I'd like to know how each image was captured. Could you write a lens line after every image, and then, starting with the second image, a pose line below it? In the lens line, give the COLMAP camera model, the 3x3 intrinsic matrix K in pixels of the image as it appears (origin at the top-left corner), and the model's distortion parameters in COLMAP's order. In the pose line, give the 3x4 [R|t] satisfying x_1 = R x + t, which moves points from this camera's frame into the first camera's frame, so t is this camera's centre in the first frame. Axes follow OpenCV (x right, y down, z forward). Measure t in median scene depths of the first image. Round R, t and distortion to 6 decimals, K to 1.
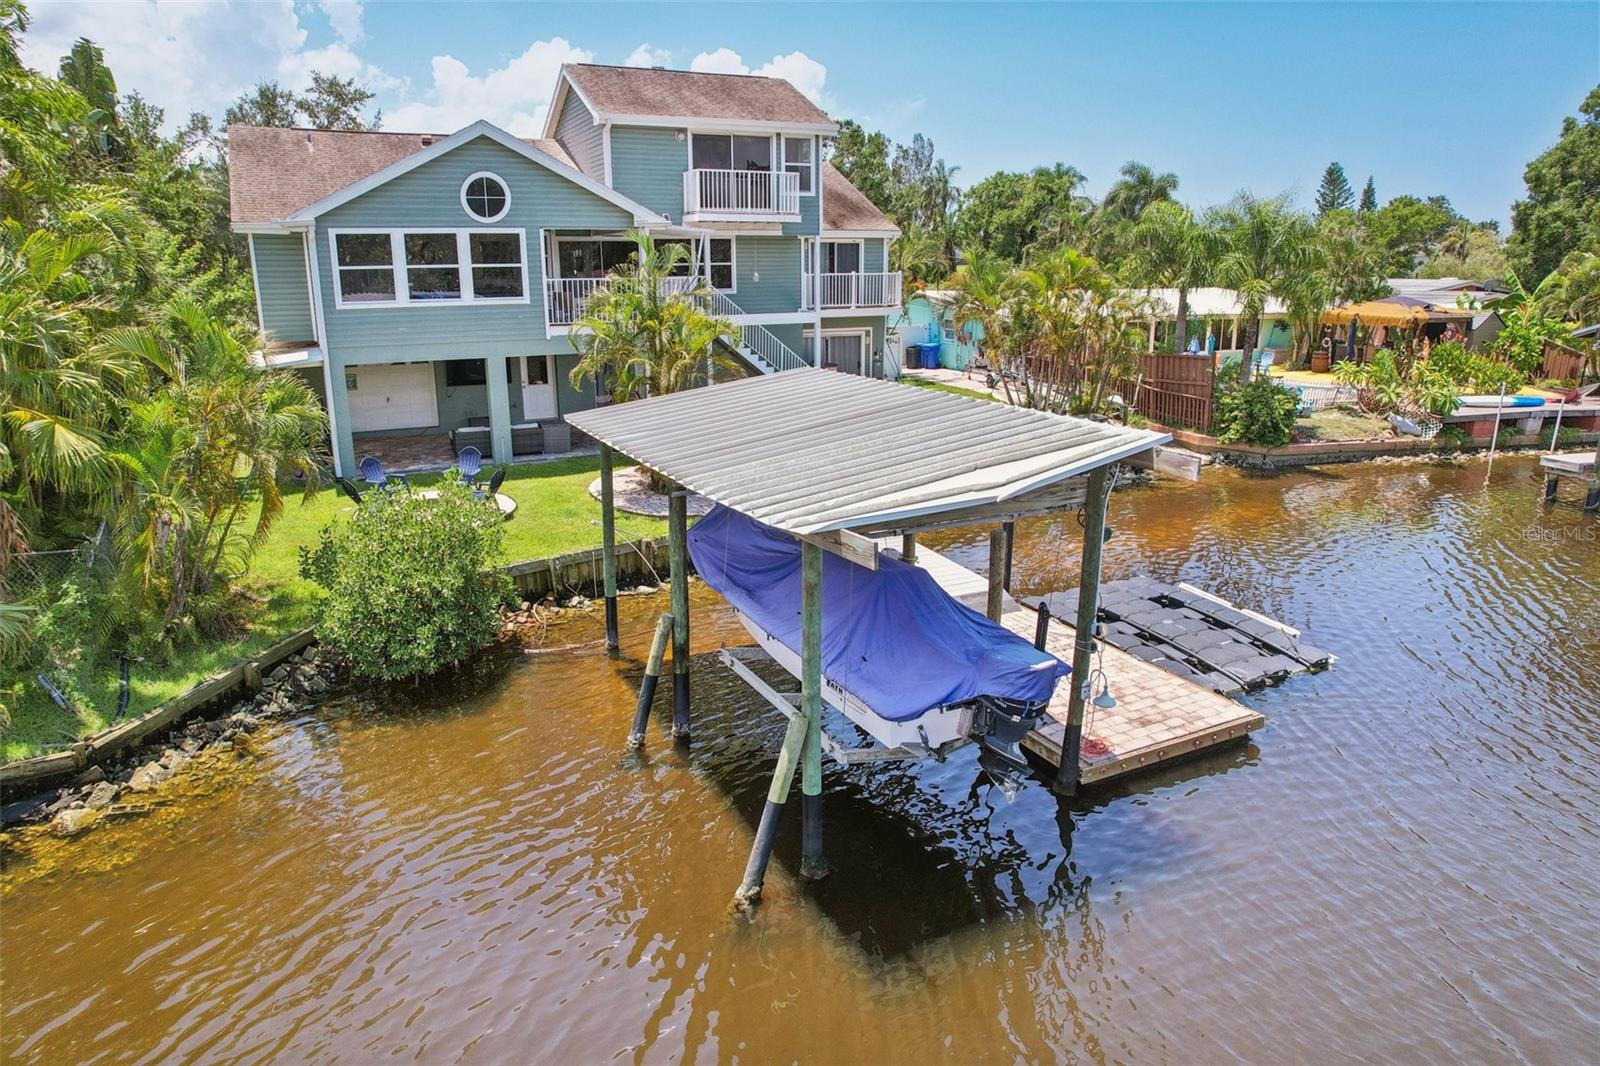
lens RADIAL K [[1021.8, 0, 805.9], [0, 1021.8, 536.8], [0, 0, 1]] dist [-0.067037, 0.056859]
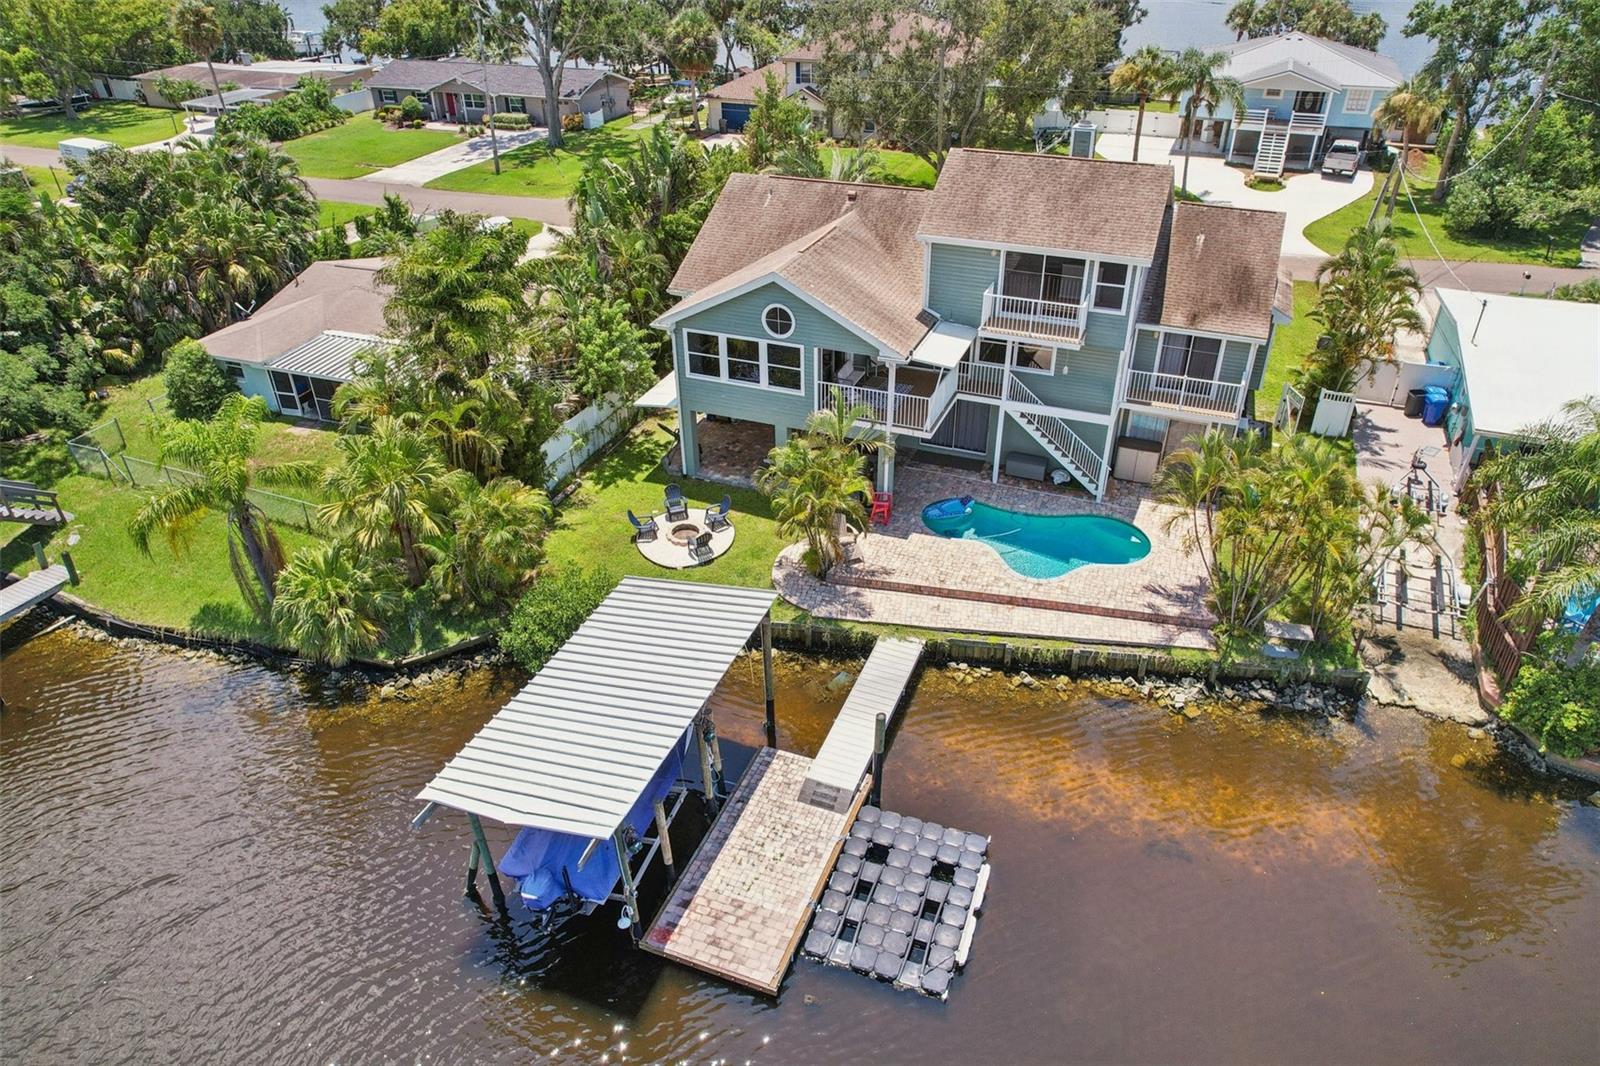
lens RADIAL K [[1021.8, 0, 801.0], [0, 1021.8, 538.3], [0, 0, 1]] dist [-0.067037, 0.056859]
pose [[0.665032, 0.400432, -0.630387, 0.668918], [-0.184510, 0.906030, 0.380875, -0.587505], [0.723663, -0.136981, 0.676422, 0.057373]]
